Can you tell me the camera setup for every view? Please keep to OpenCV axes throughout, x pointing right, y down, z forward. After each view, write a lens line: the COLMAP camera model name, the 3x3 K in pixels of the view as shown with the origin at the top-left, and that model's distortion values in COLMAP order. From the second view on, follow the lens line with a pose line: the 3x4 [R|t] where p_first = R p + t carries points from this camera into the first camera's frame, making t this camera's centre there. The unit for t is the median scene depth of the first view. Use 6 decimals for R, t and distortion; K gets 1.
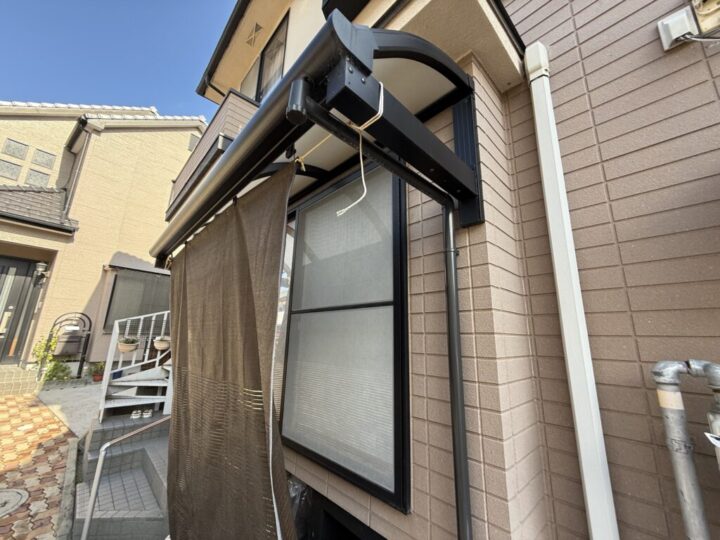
lens RADIAL K [[289.9, 0, 360.0], [0, 289.9, 270.0], [0, 0, 1]] dist [0.000253, -0.000074]
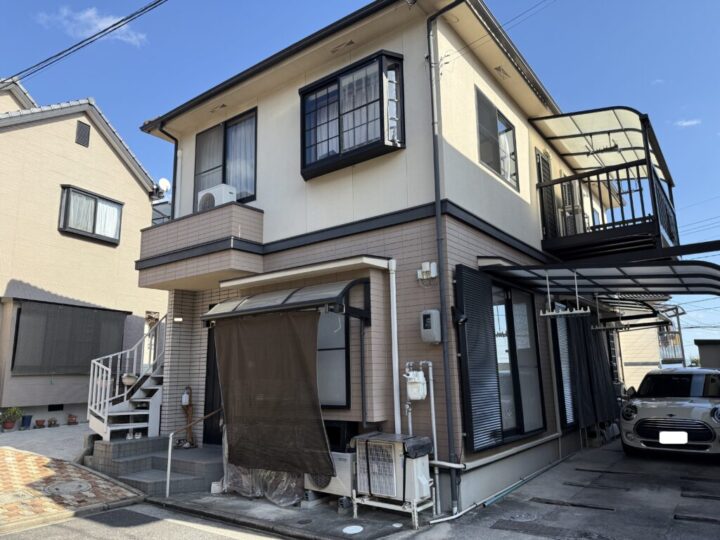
lens RADIAL K [[508.0, 0, 360.0], [0, 508.0, 270.0], [0, 0, 1]] dist [-0.002422, -0.003528]
pose [[0.984521, -0.009622, 0.175001, -0.160408], [0.005150, 0.999649, 0.025995, -0.206668], [-0.175189, -0.024691, 0.984225, -1.039548]]
